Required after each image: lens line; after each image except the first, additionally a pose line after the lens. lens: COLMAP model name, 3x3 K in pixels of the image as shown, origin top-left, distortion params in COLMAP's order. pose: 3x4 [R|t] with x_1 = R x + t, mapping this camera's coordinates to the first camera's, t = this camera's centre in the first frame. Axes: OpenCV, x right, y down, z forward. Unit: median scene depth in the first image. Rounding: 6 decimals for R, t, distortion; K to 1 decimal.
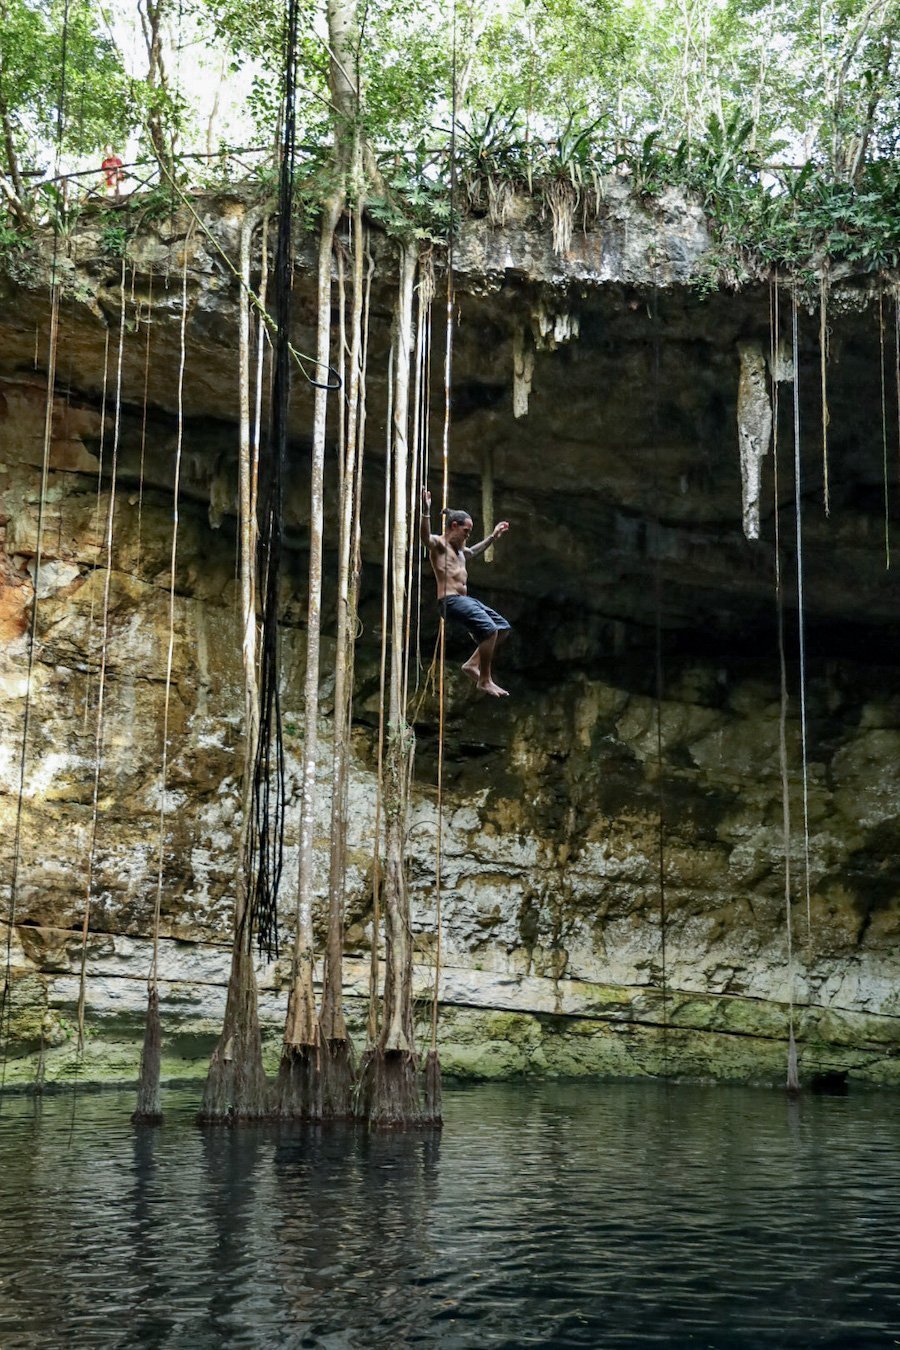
lens RADIAL K [[1620.3, 0, 450.0], [0, 1620.3, 675.0], [0, 0, 1]] dist [0.000222, 0.471972]
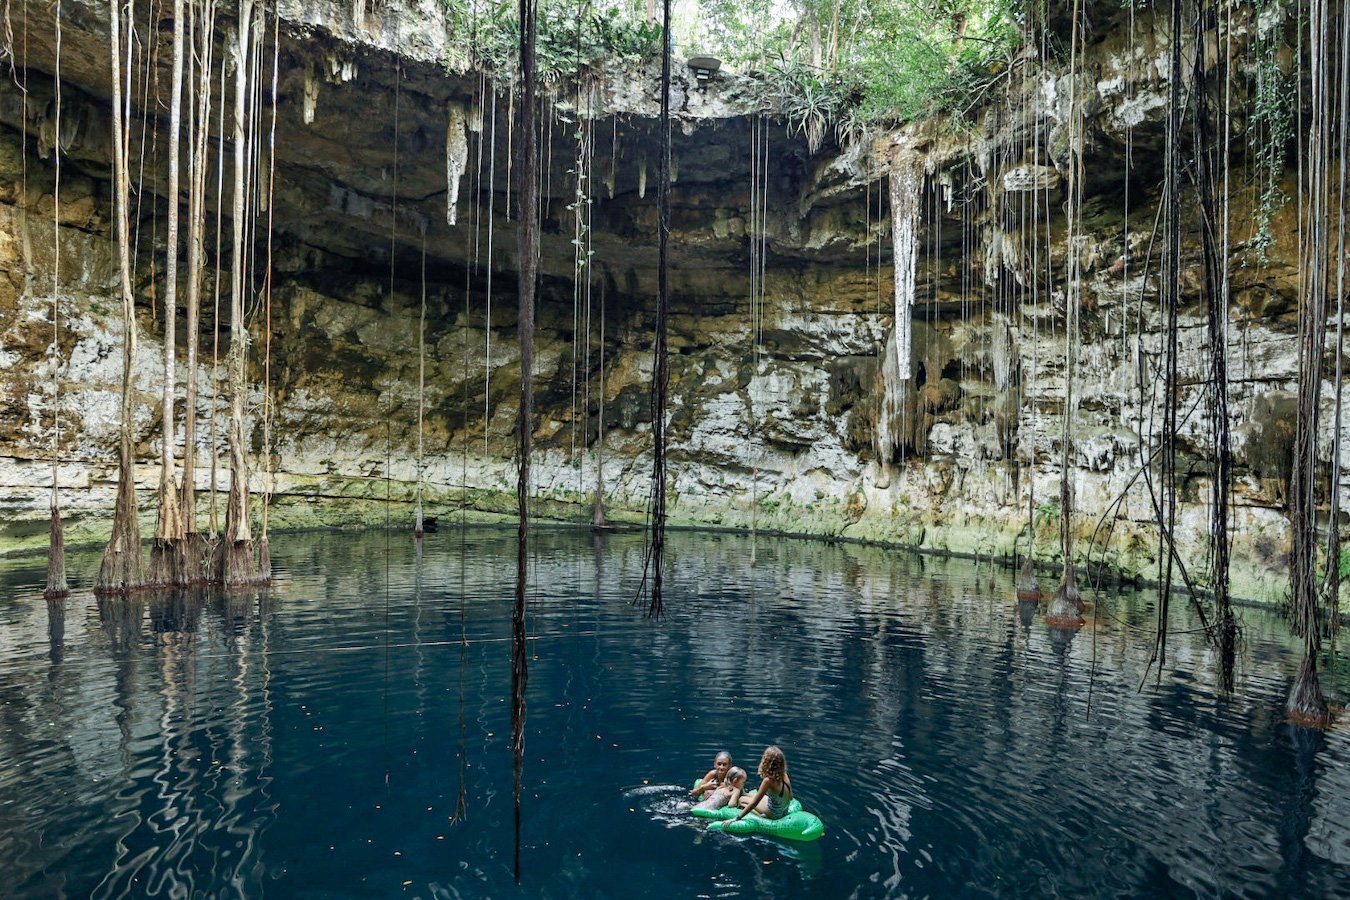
lens RADIAL K [[936.8, 0, 676.6], [0, 936.8, 457.6], [0, 0, 1]] dist [-0.095484, 0.065147]
pose [[0.813590, -0.015460, 0.581234, -0.155914], [-0.110425, 0.977345, 0.180564, -0.040694], [-0.570858, -0.211088, 0.793450, 0.051926]]
